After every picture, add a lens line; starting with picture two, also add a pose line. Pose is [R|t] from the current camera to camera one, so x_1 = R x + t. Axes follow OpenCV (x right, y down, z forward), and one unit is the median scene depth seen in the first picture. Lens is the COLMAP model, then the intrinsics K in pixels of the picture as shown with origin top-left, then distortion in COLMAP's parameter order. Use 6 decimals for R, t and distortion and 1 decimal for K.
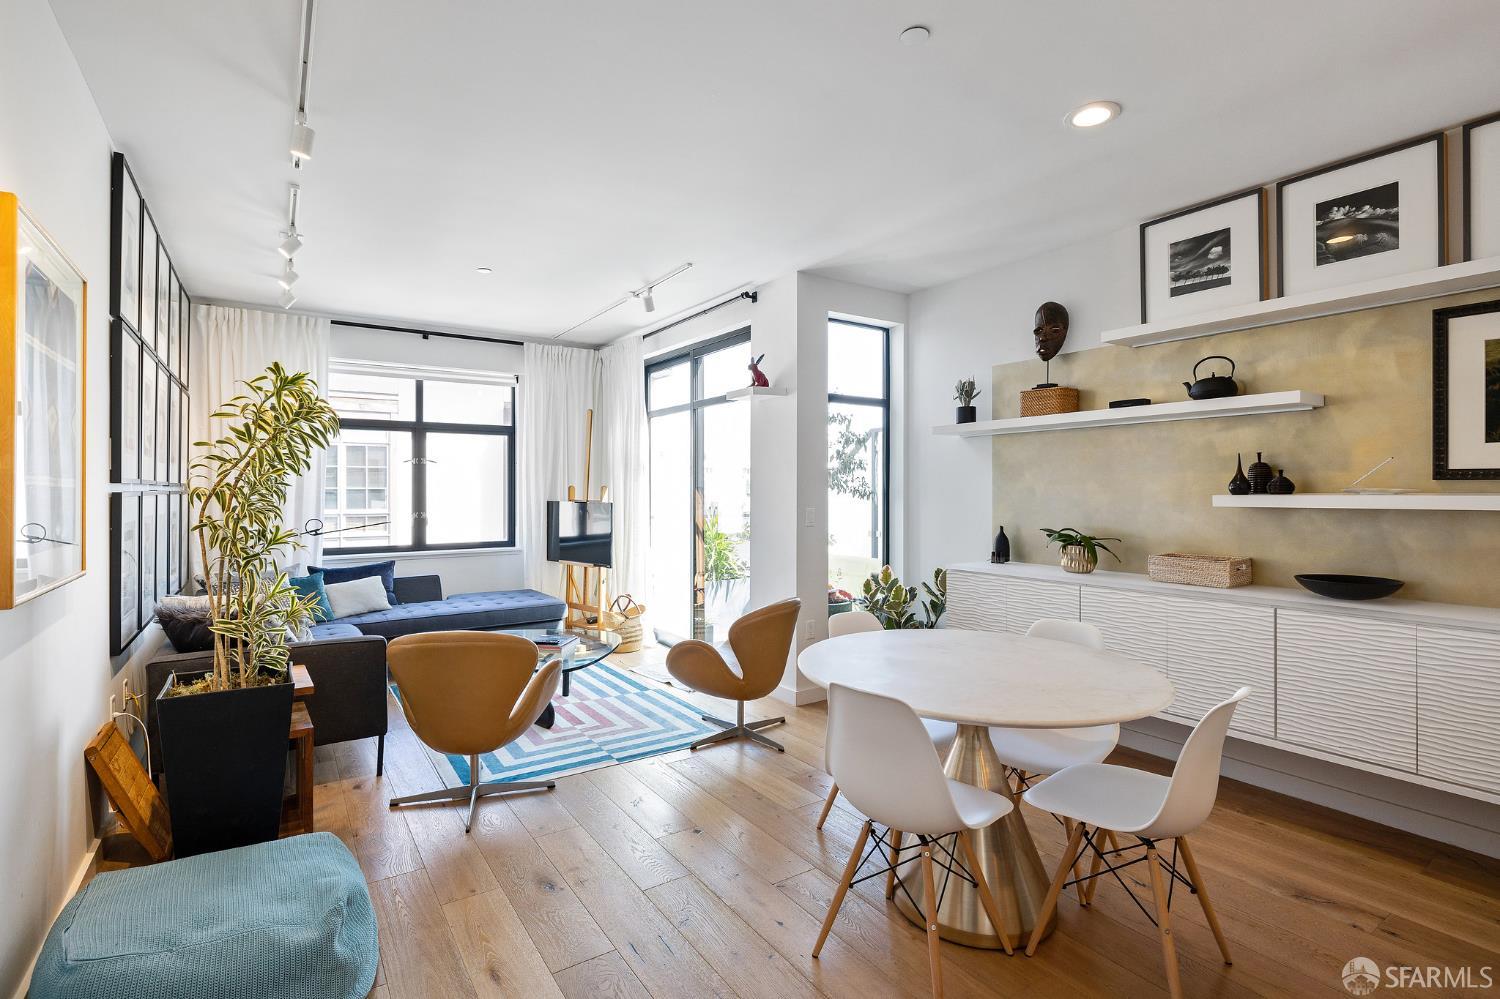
lens RADIAL K [[700.2, 0, 745.2], [0, 700.2, 492.0], [0, 0, 1]] dist [-0.009129, 0.002718]
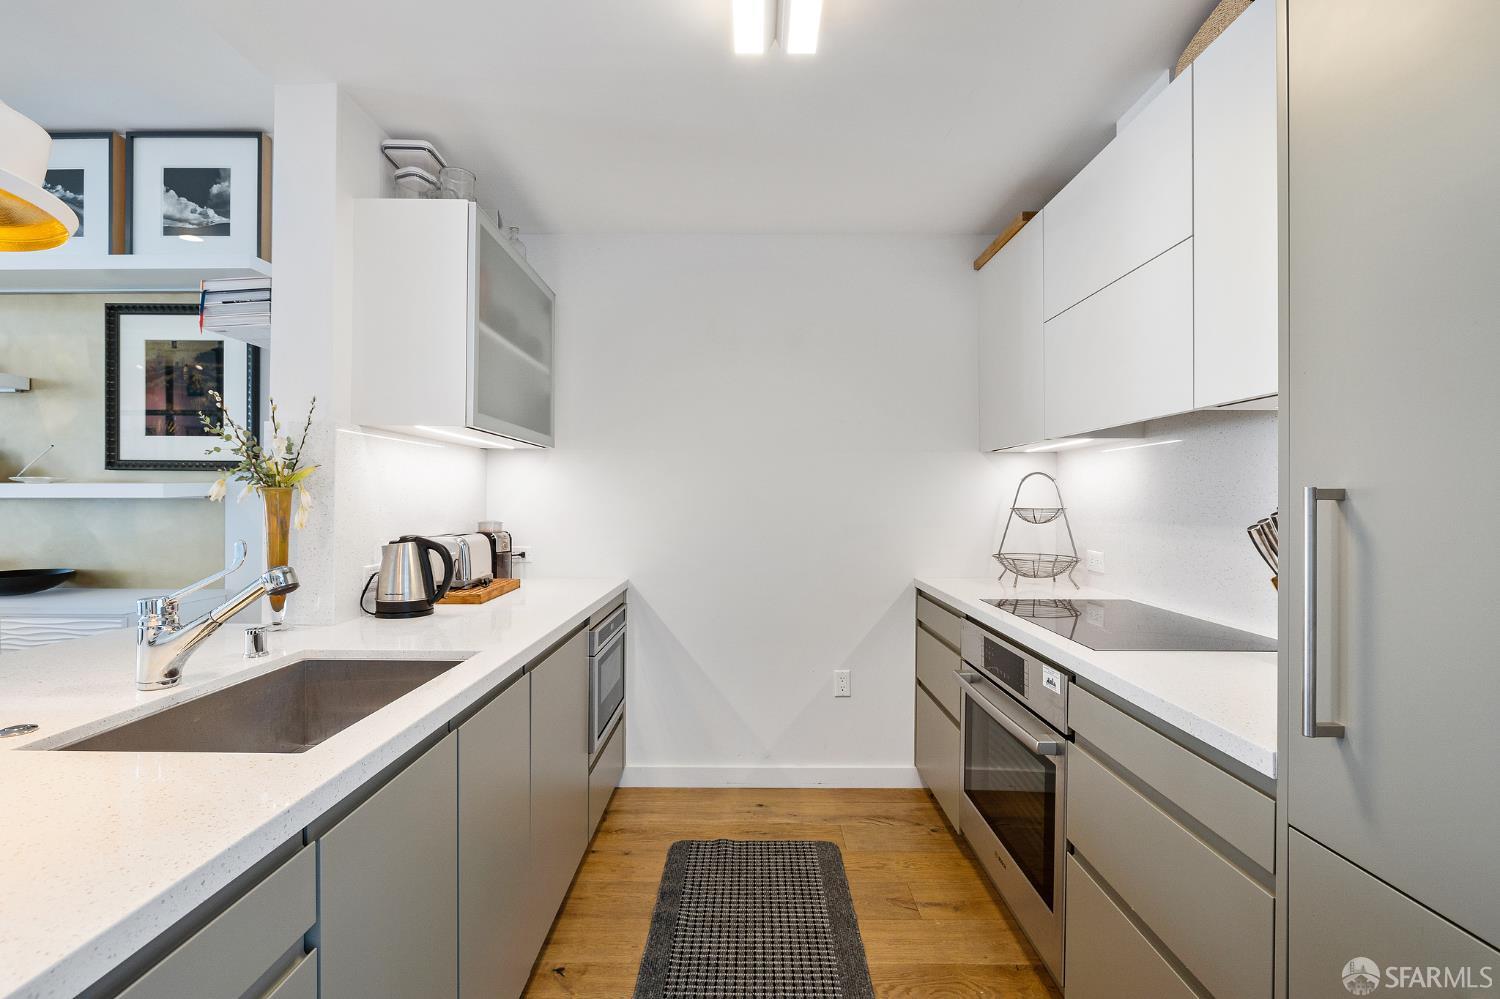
lens RADIAL K [[683.5, 0, 752.2], [0, 683.5, 493.1], [0, 0, 1]] dist [-0.004784, -0.000510]
pose [[0.570025, 0.008525, 0.821583, 0.555294], [-0.002444, 0.999959, -0.008680, 0.018003], [-0.821623, 0.002940, 0.570023, -0.270938]]
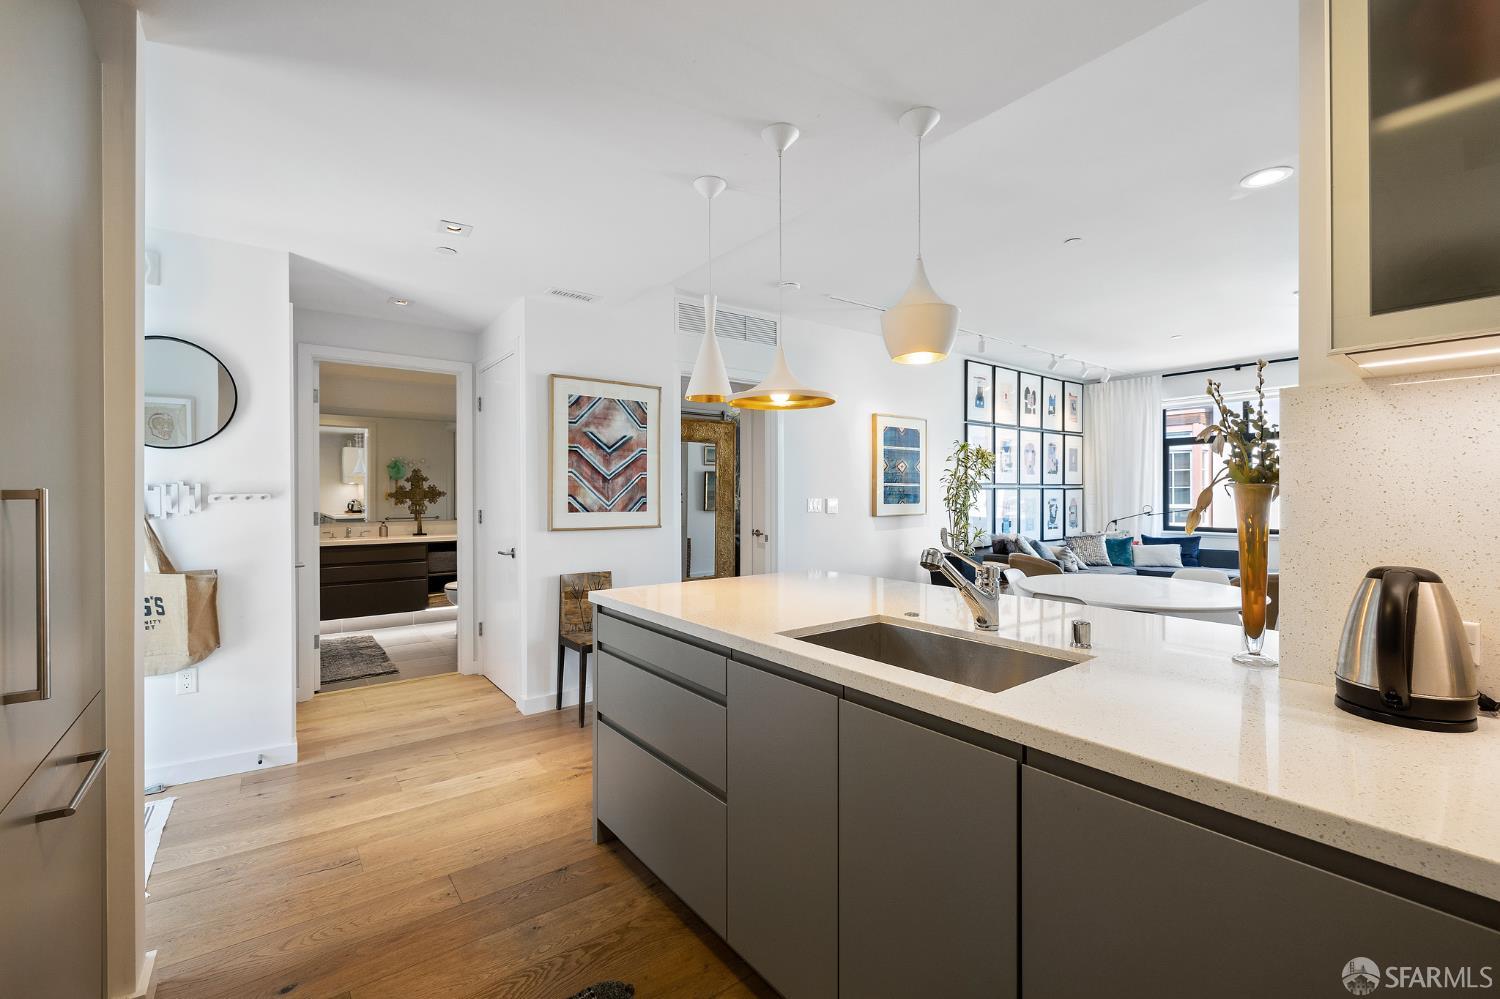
lens RADIAL K [[638.6, 0, 742.7], [0, 638.6, 500.2], [0, 0, 1]] dist [-0.011276, -0.000015]
pose [[0.065737, 0.012170, -0.997763, 1.157796], [-0.000407, 0.999926, 0.012170, 0.016030], [0.997837, -0.000394, 0.065737, -0.007583]]
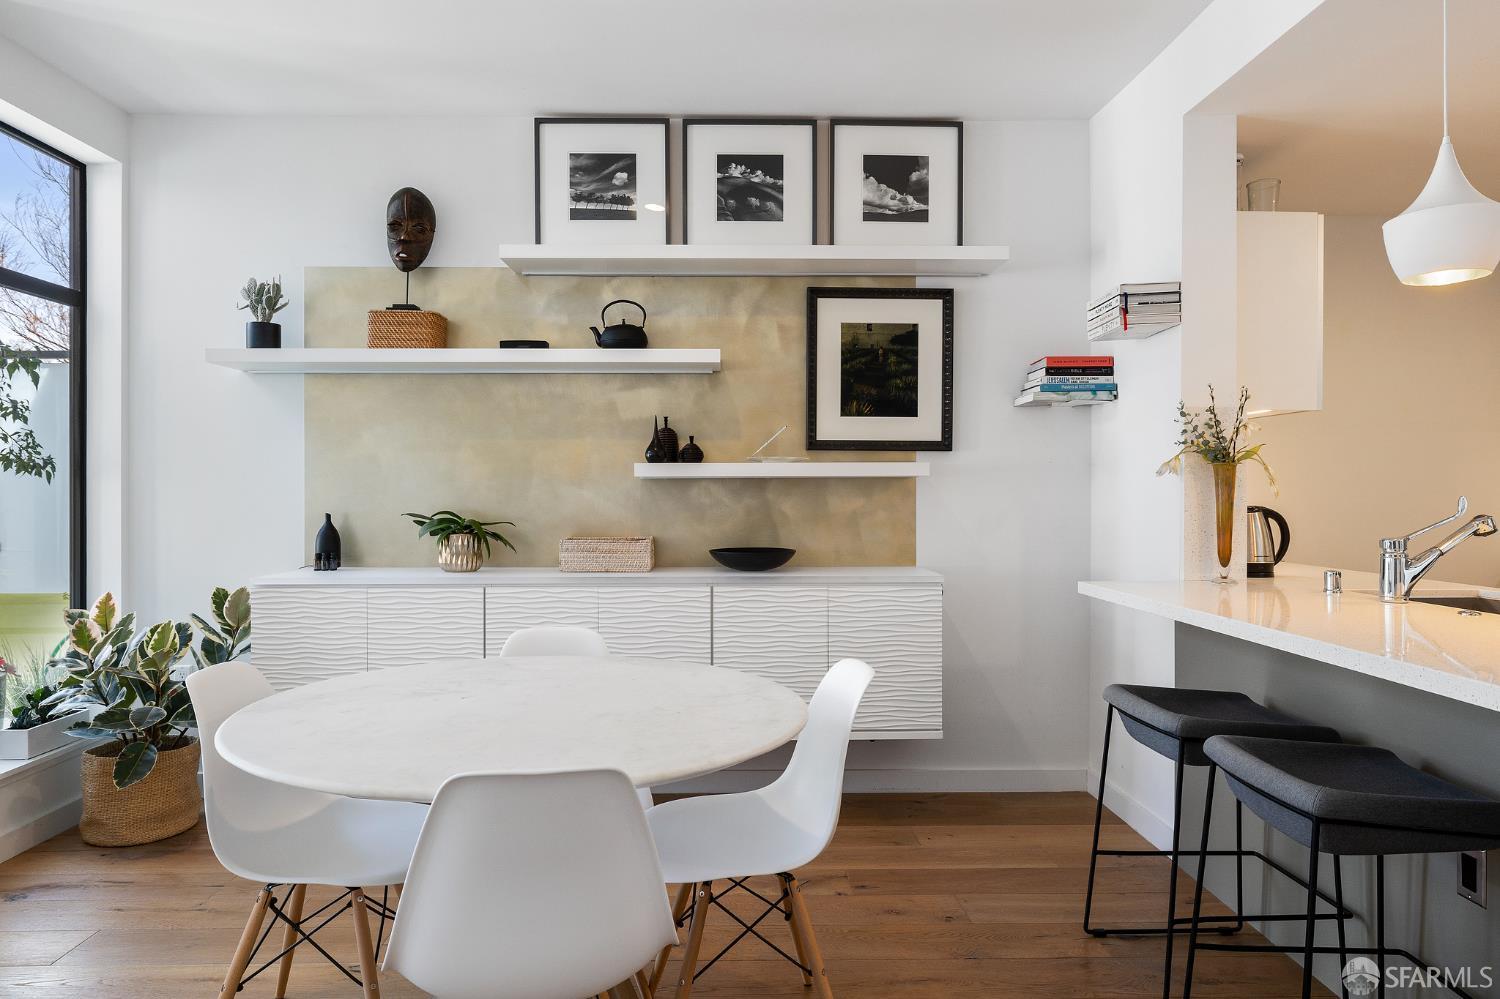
lens RADIAL K [[944.2, 0, 746.1], [0, 944.2, 490.5], [0, 0, 1]] dist [-0.008932, -0.000186]
pose [[0.542099, 0.001880, 0.840312, -0.196399], [0.001195, 0.999995, -0.003008, 0.037335], [-0.840314, 0.002635, 0.542094, 0.242800]]
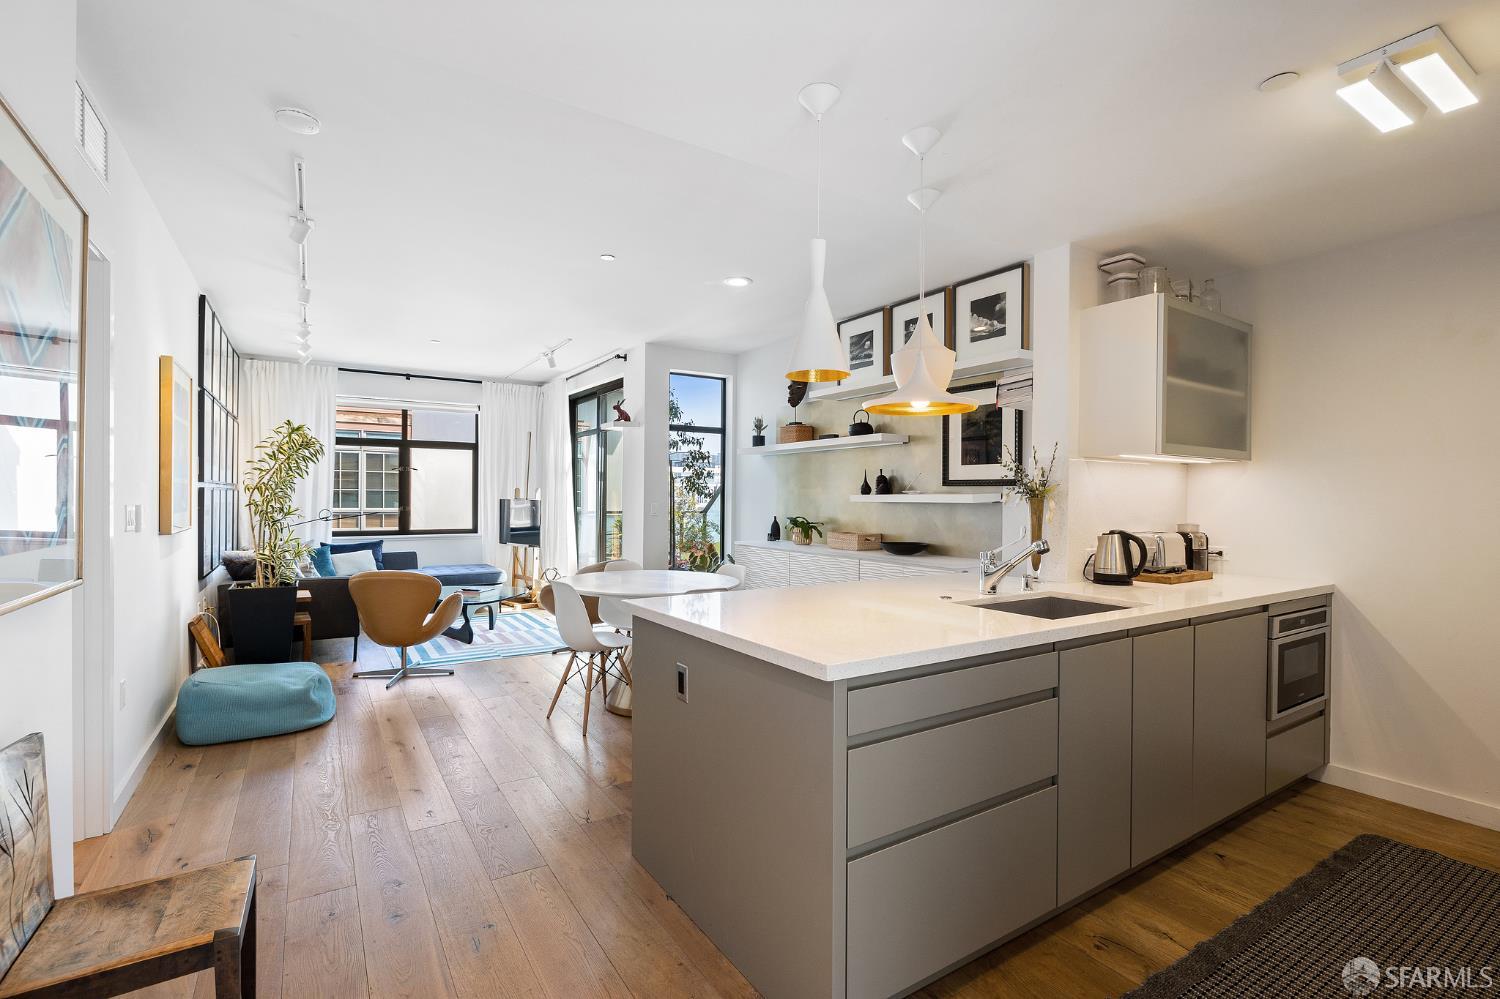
lens RADIAL K [[683.5, 0, 753.9], [0, 683.5, 505.2], [0, 0, 1]] dist [-0.004784, -0.000510]
pose [[0.999802, 0.008643, -0.017914, 0.426753], [-0.008478, 0.999921, 0.009239, 0.014721], [0.017992, -0.009085, 0.999797, -0.567223]]
